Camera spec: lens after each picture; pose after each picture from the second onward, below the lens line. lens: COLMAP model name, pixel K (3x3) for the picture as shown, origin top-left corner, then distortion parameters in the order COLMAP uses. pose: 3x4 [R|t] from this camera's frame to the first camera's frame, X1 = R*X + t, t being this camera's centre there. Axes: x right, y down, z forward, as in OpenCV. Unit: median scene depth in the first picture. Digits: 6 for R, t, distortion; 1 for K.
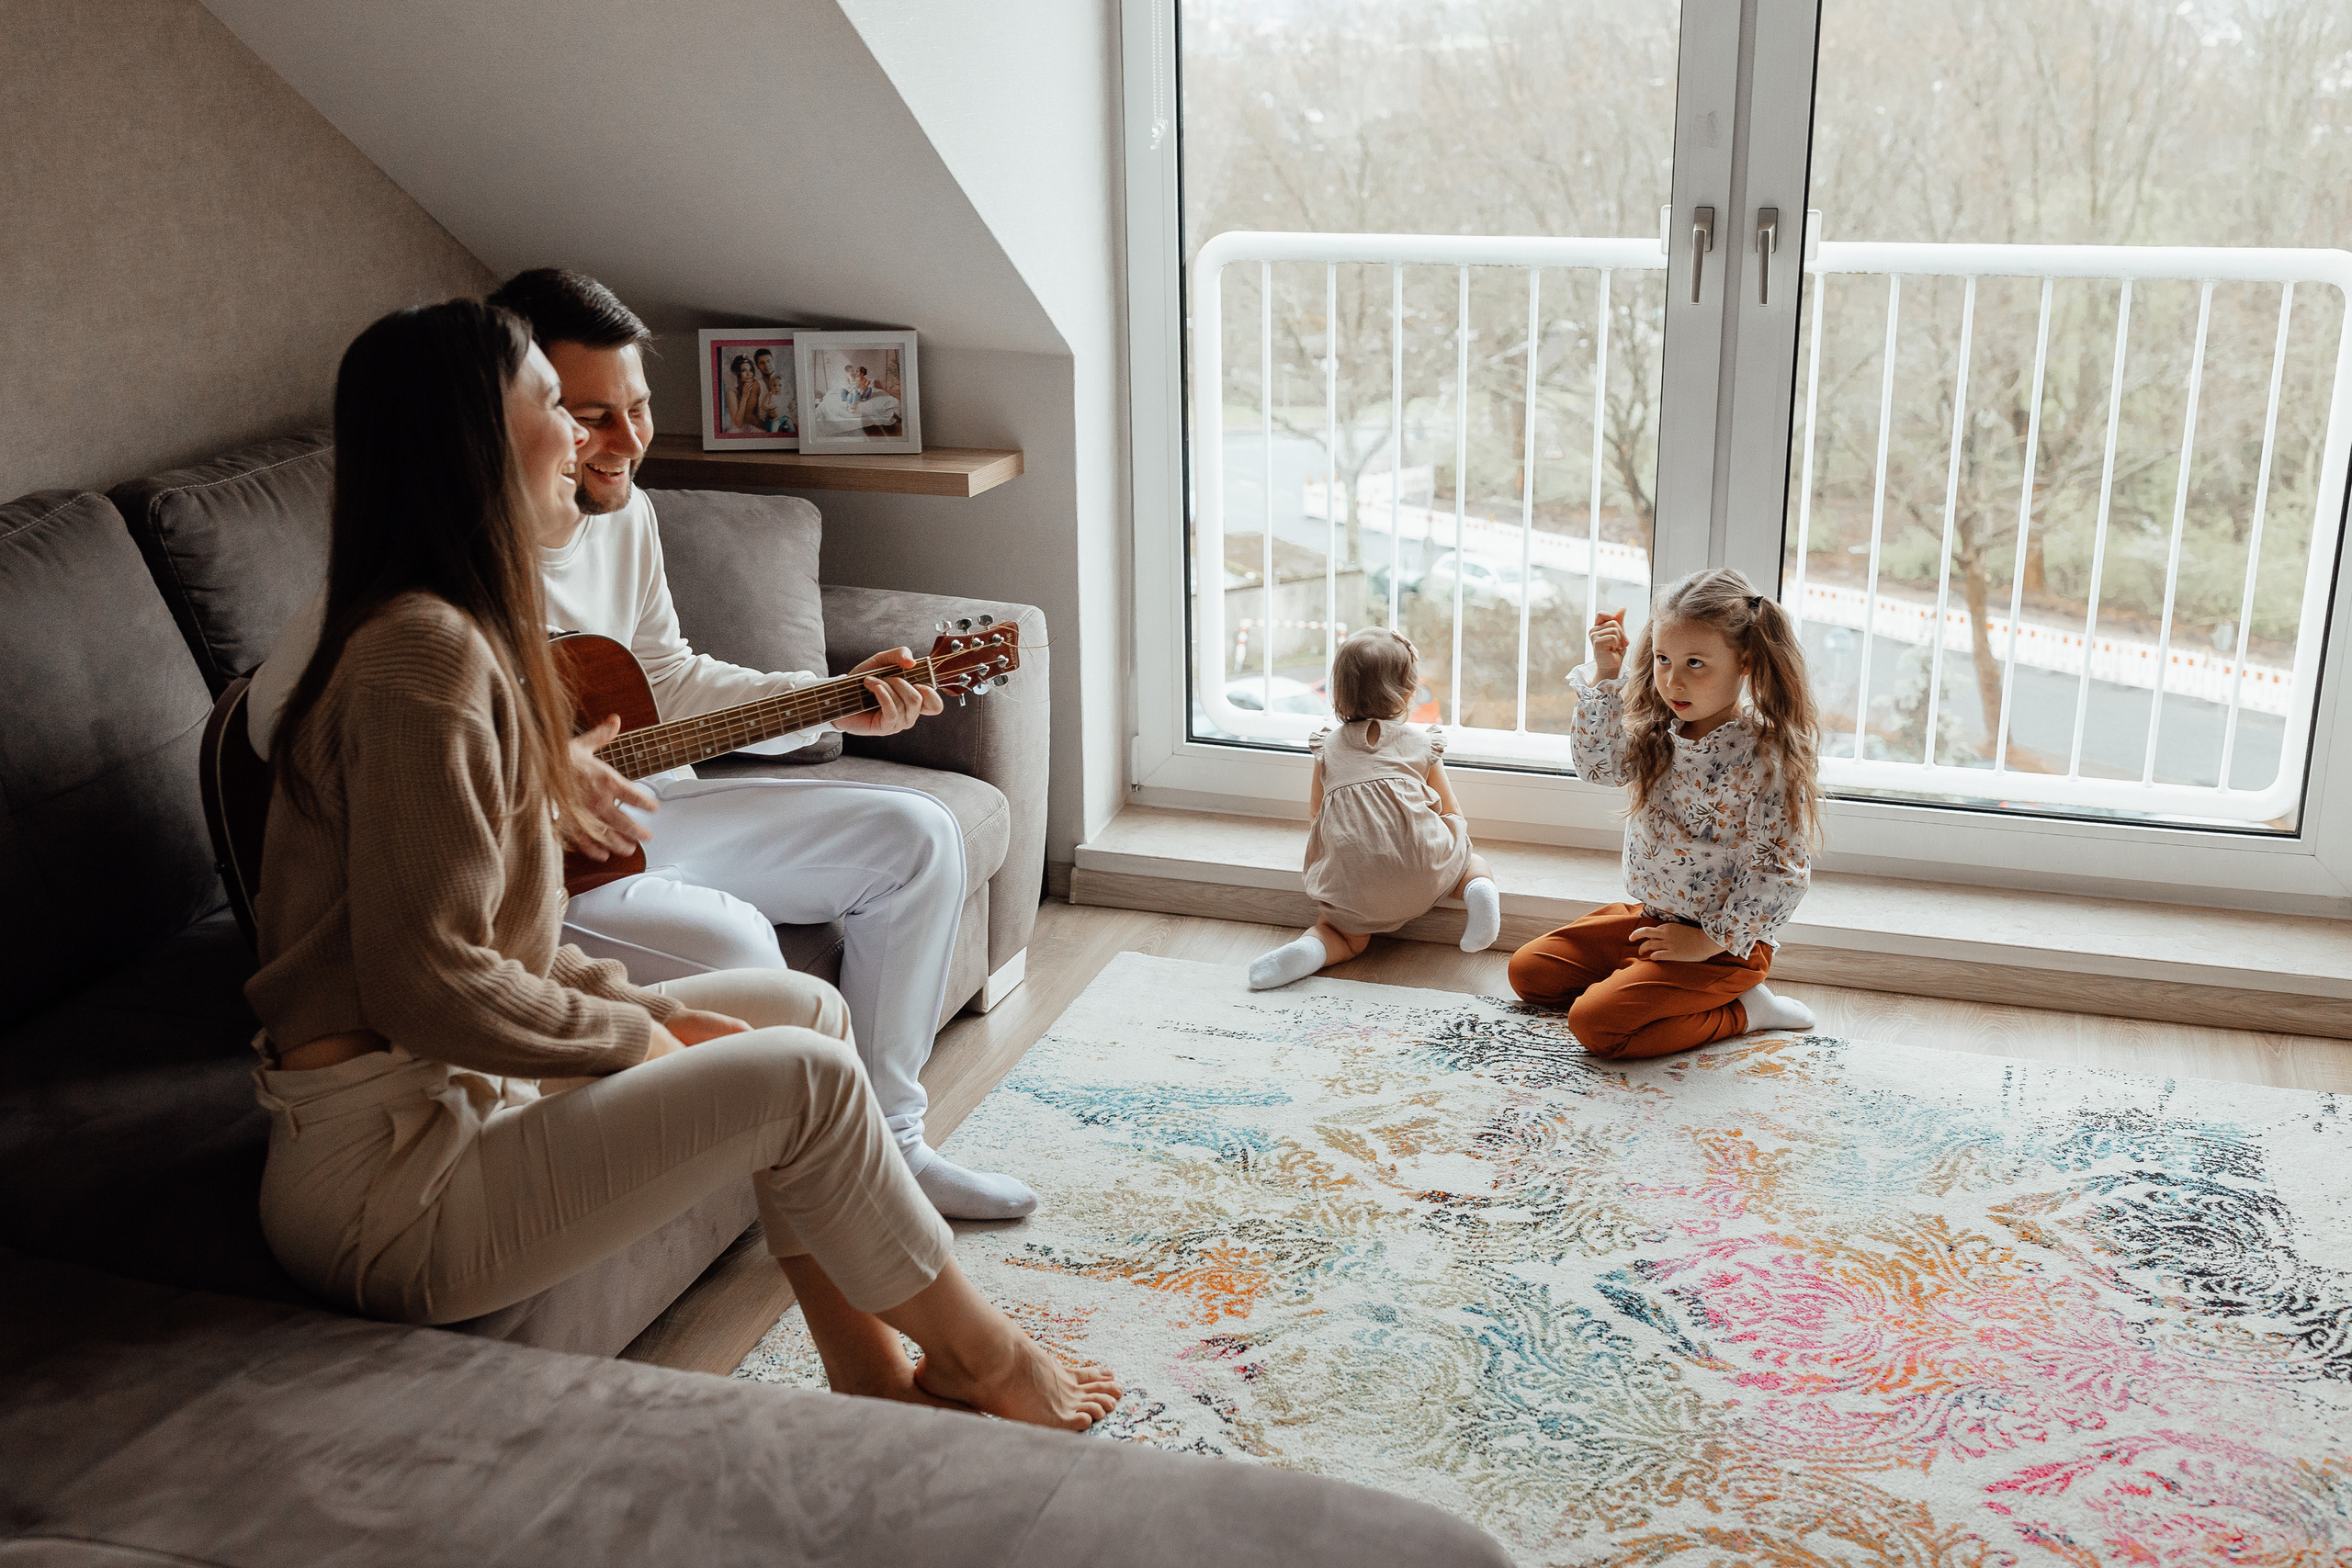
lens RADIAL K [[2280.2, 0, 1184.9], [0, 2280.2, 796.7], [0, 0, 1]] dist [0.012856, 0.000000]
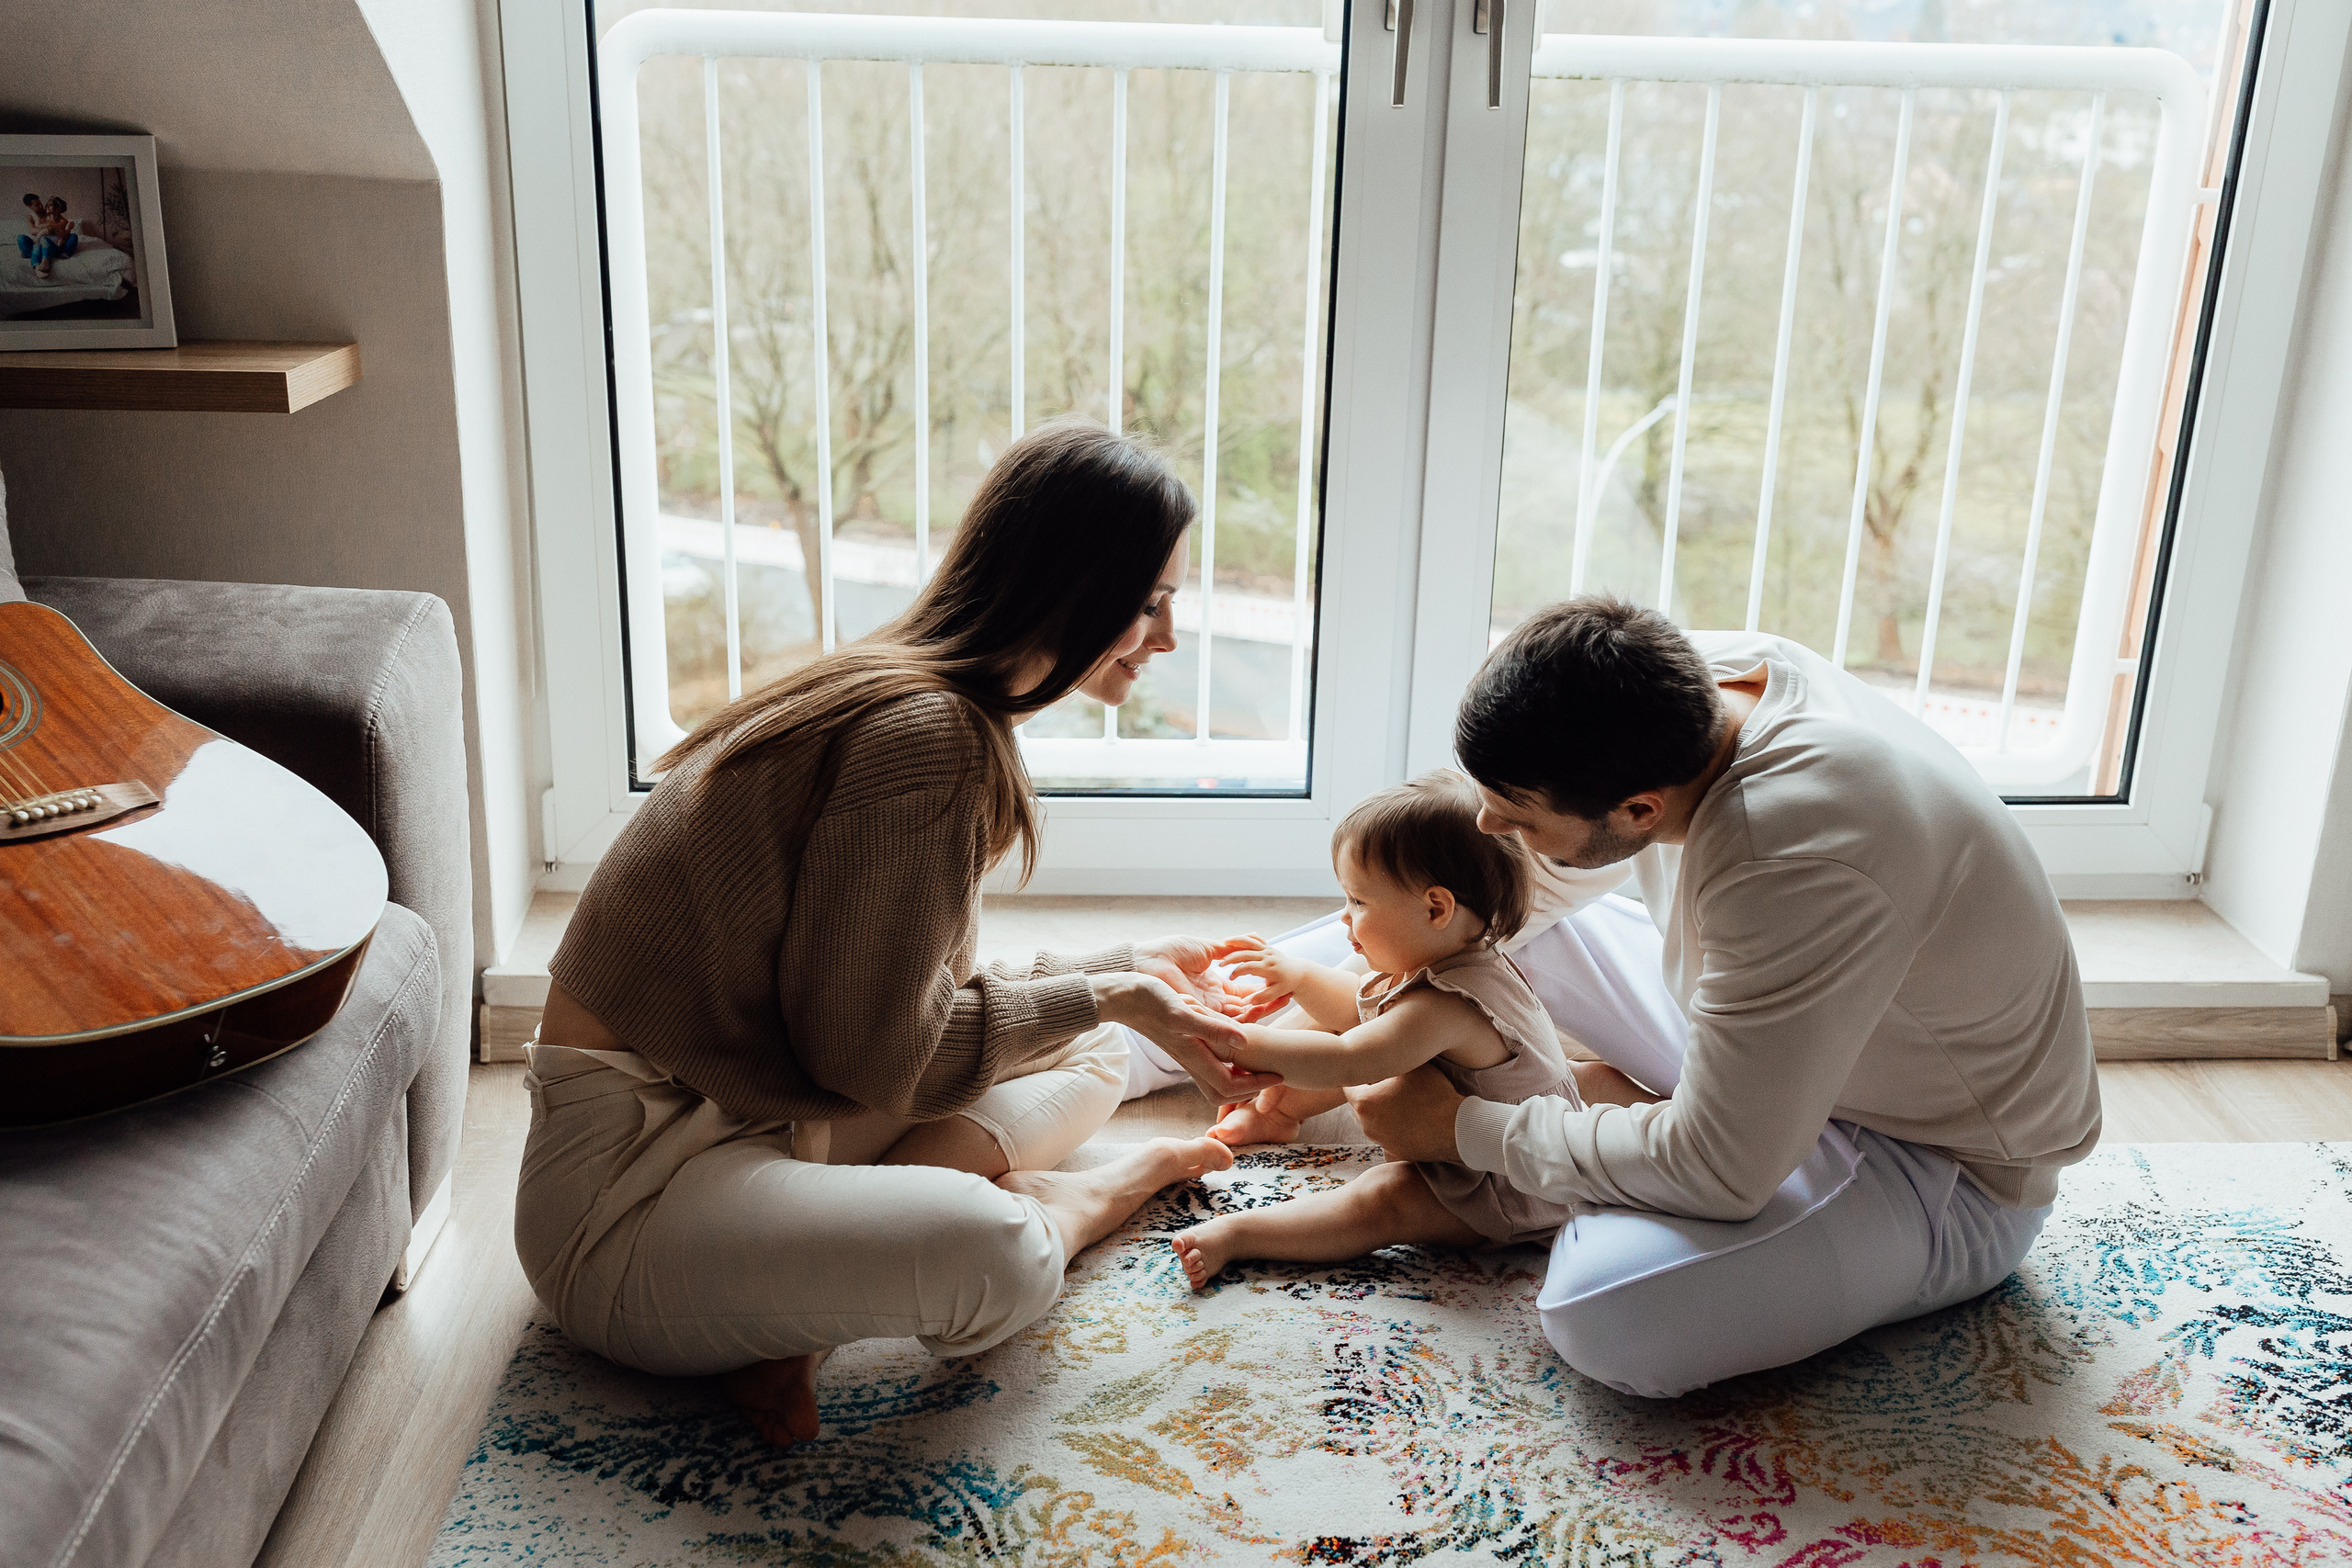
lens RADIAL K [[2280.2, 0, 1181.5], [0, 2280.2, 788.8], [0, 0, 1]] dist [0.012856, 0.000000]
pose [[0.933930, -0.082109, 0.347897, -0.107149], [0.080802, 0.996562, 0.018292, -0.032025], [-0.348203, 0.011027, 0.937354, 0.430125]]
